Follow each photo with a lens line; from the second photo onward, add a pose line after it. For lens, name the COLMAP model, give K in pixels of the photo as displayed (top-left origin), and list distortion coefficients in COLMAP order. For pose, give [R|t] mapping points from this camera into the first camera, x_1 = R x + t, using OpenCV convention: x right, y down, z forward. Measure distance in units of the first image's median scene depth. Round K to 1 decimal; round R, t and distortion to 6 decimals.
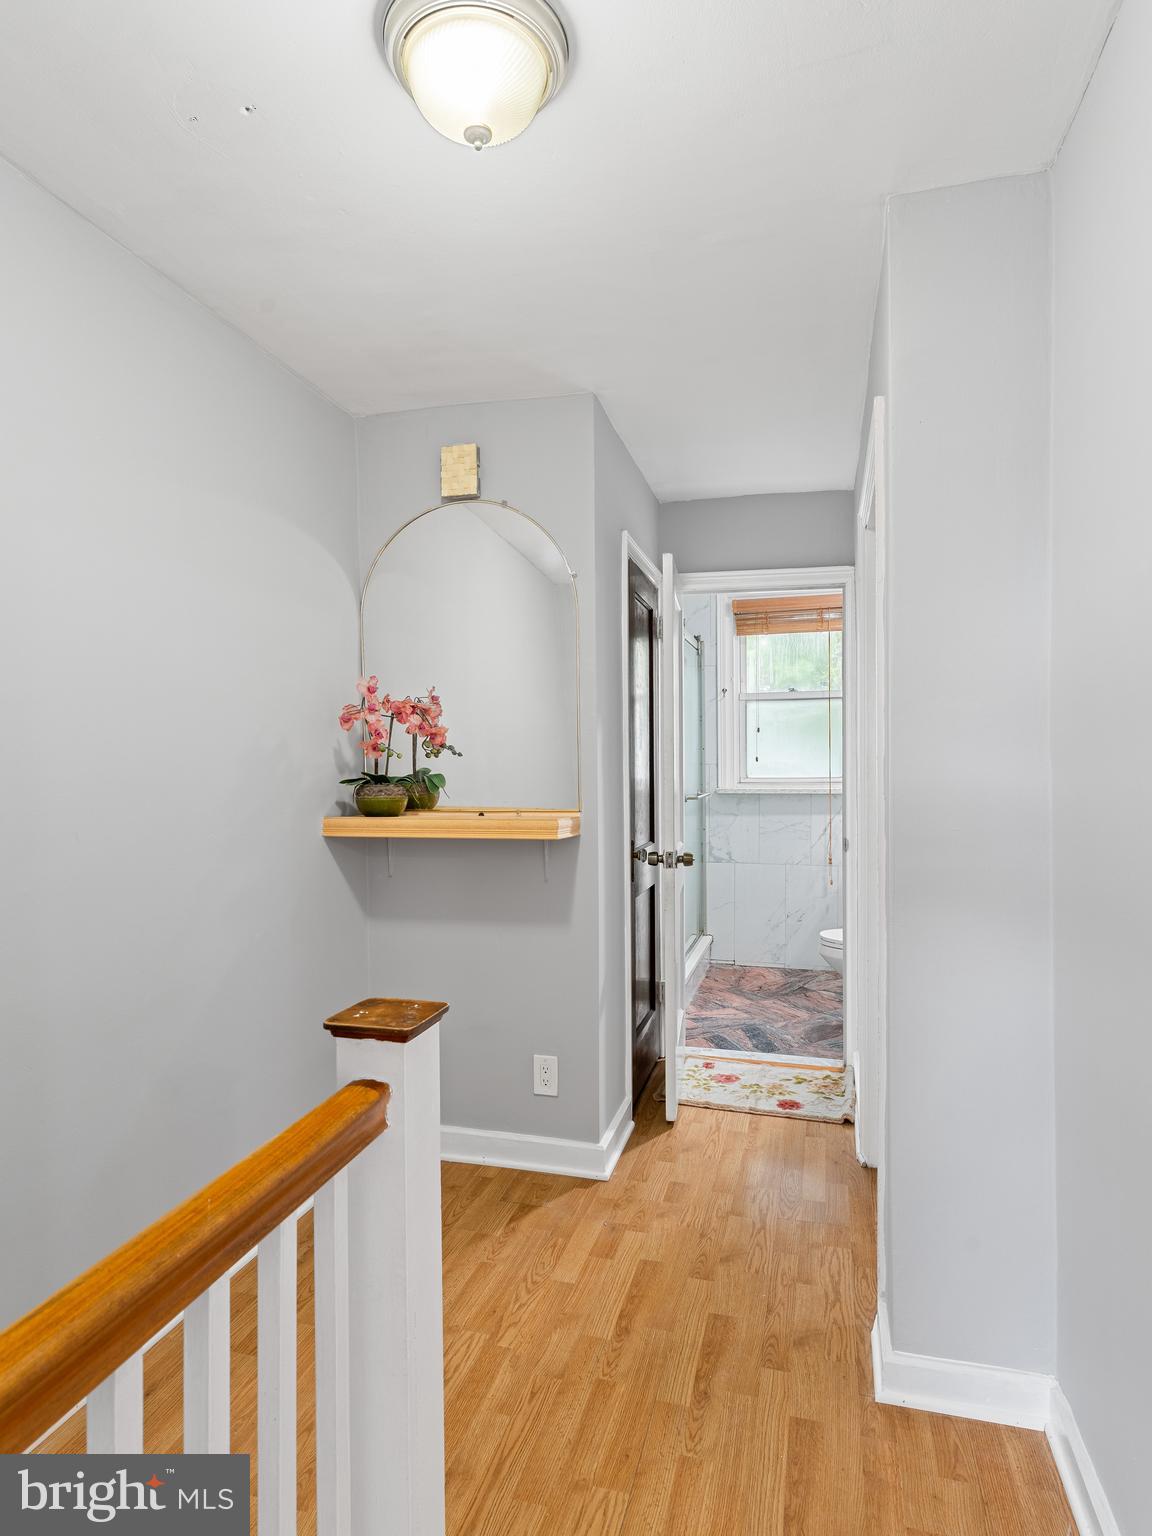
lens RADIAL K [[844.4, 0, 574.8], [0, 844.4, 763.1], [0, 0, 1]] dist [-0.005551, -0.000966]
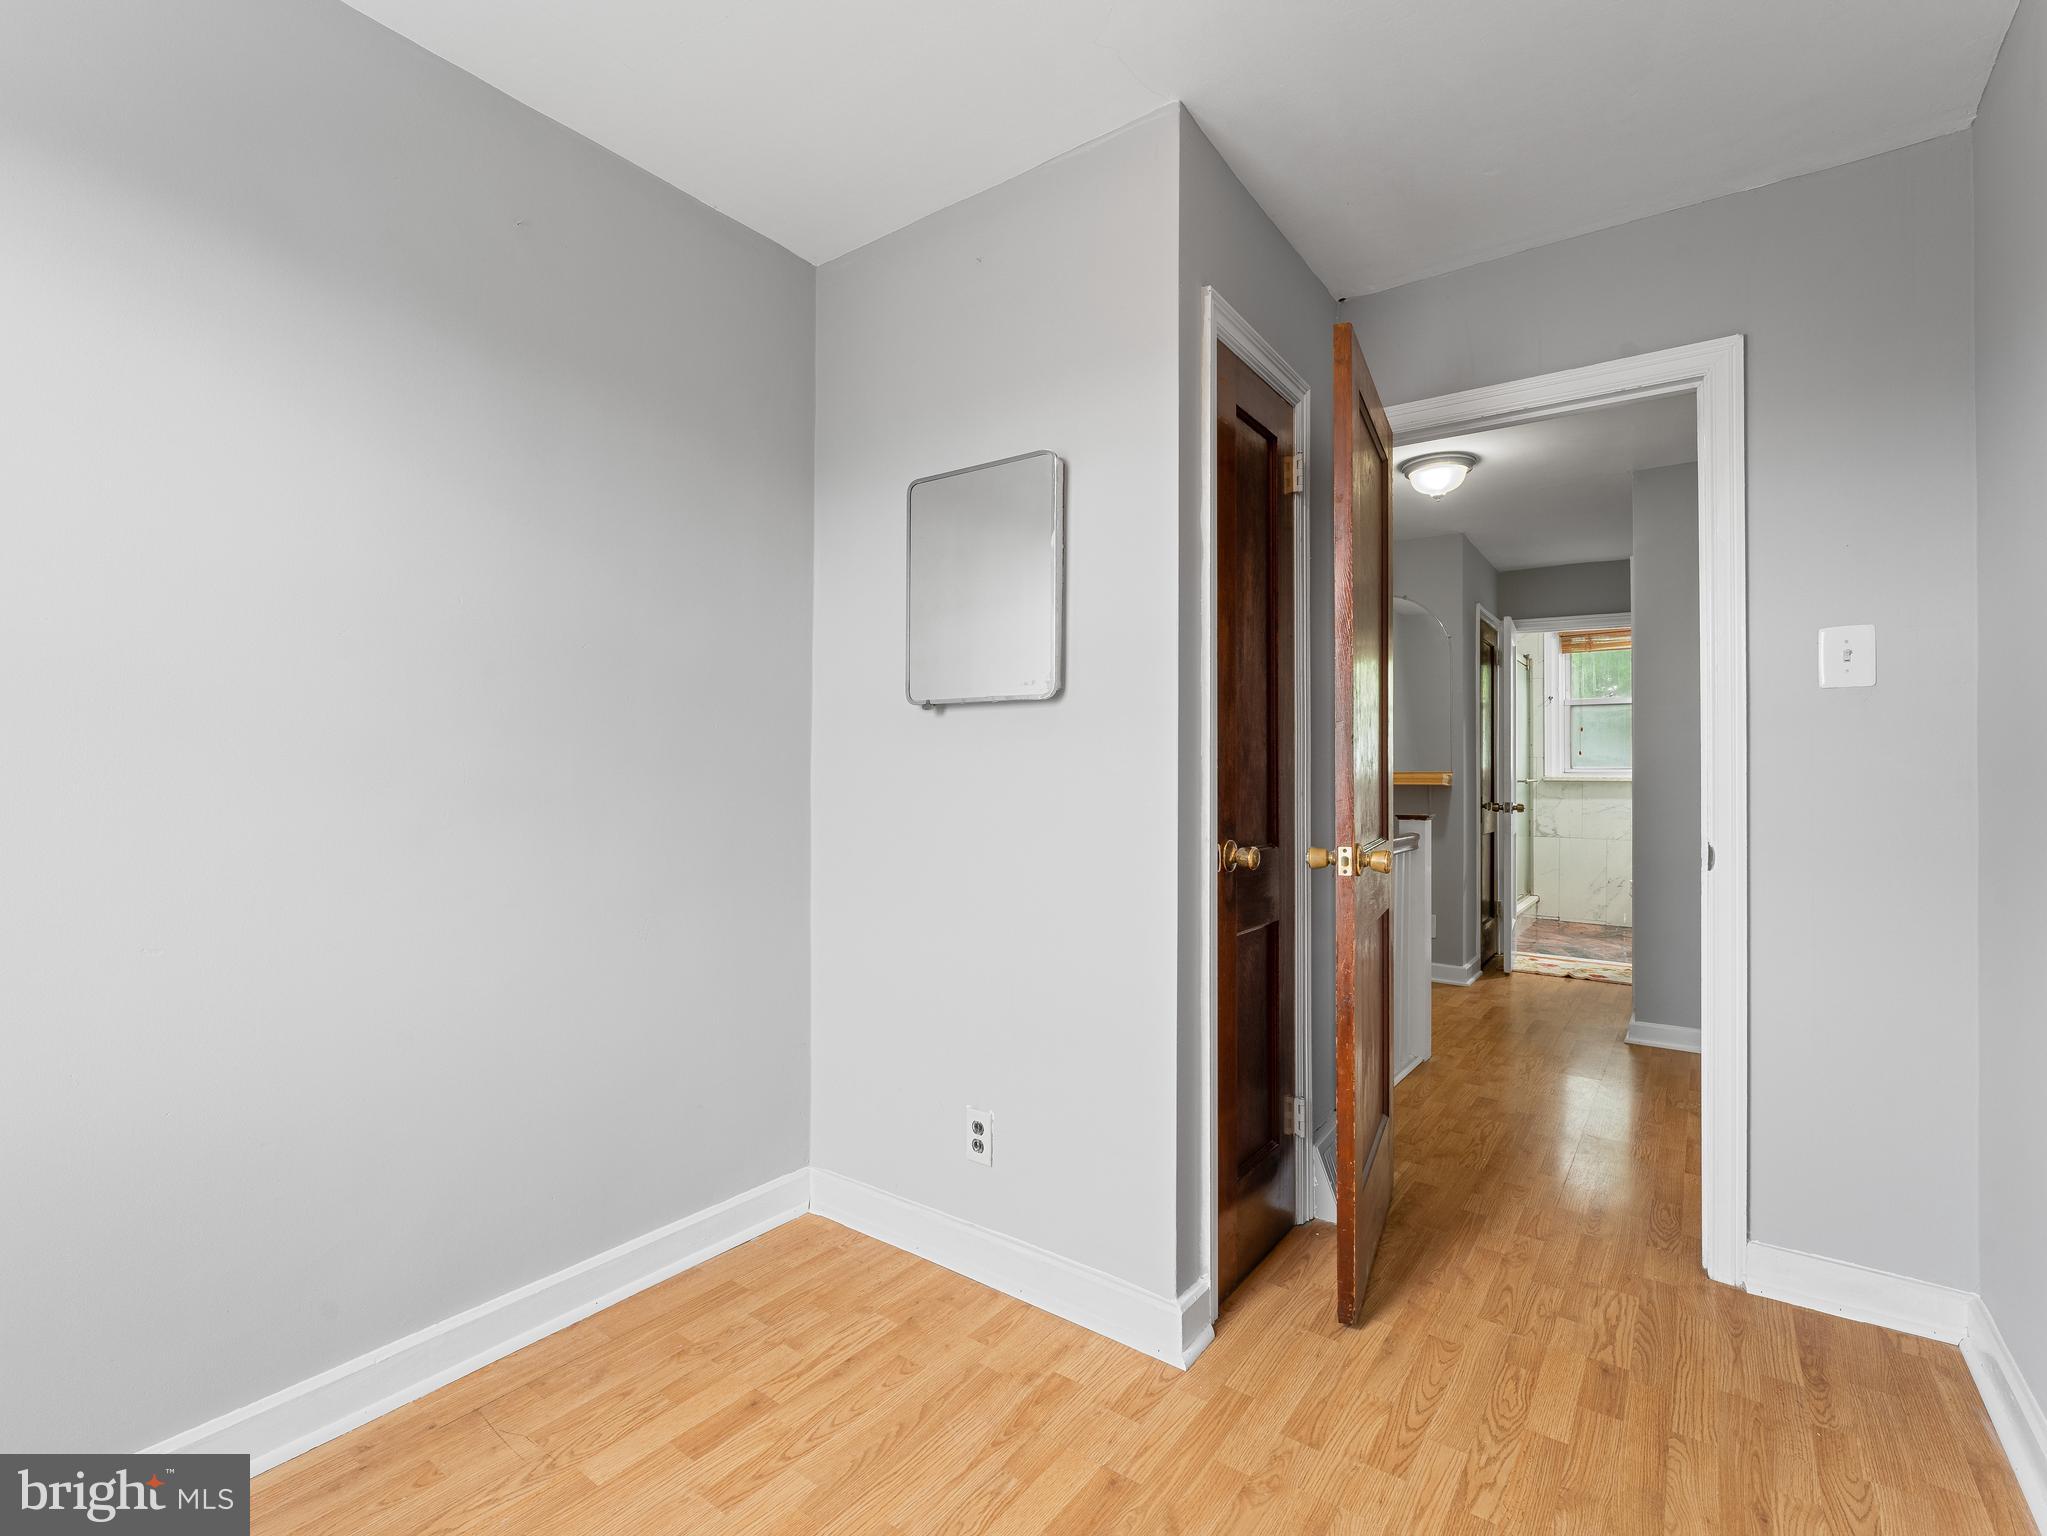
lens RADIAL K [[962.8, 0, 1032.2], [0, 962.8, 766.4], [0, 0, 1]] dist [0.003407, 0.000460]
pose [[0.947052, 0.006611, -0.321013, -0.130018], [-0.010251, 0.999901, -0.009652, 0.053647], [0.320918, 0.012432, 0.947025, -0.852243]]
